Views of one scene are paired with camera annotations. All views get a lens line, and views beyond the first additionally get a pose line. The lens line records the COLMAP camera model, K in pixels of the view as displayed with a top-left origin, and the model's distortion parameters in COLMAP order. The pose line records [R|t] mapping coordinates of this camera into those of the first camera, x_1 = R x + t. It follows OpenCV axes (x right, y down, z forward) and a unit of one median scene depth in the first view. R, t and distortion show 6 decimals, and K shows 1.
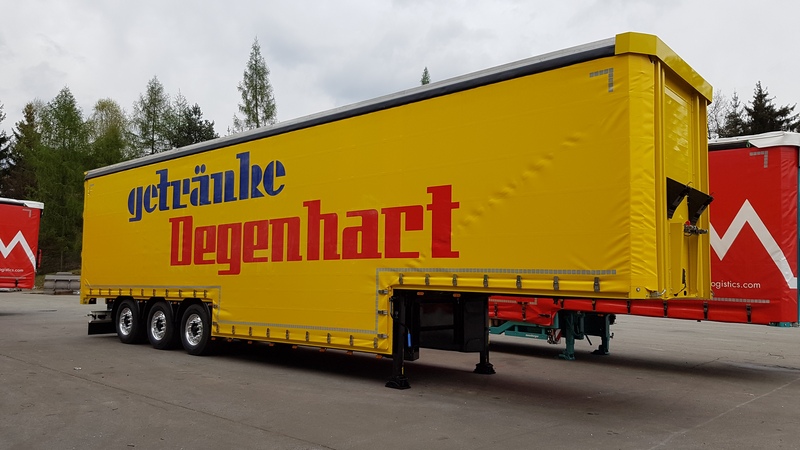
lens RADIAL K [[639.5, 0, 400.3], [0, 639.5, 227.8], [0, 0, 1]] dist [0.001240, -0.002631]
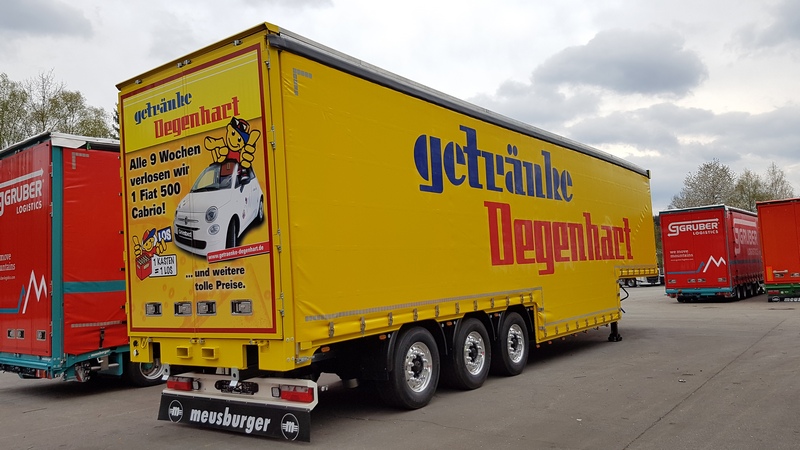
lens RADIAL K [[639.5, 0, 400.3], [0, 639.5, 224.7], [0, 0, 1]] dist [0.001240, -0.002631]
pose [[-0.069170, 0.065836, 0.995430, -1.144125], [-0.045805, 0.996558, -0.069093, 0.071221], [-0.996553, -0.050374, -0.065916, 1.211828]]
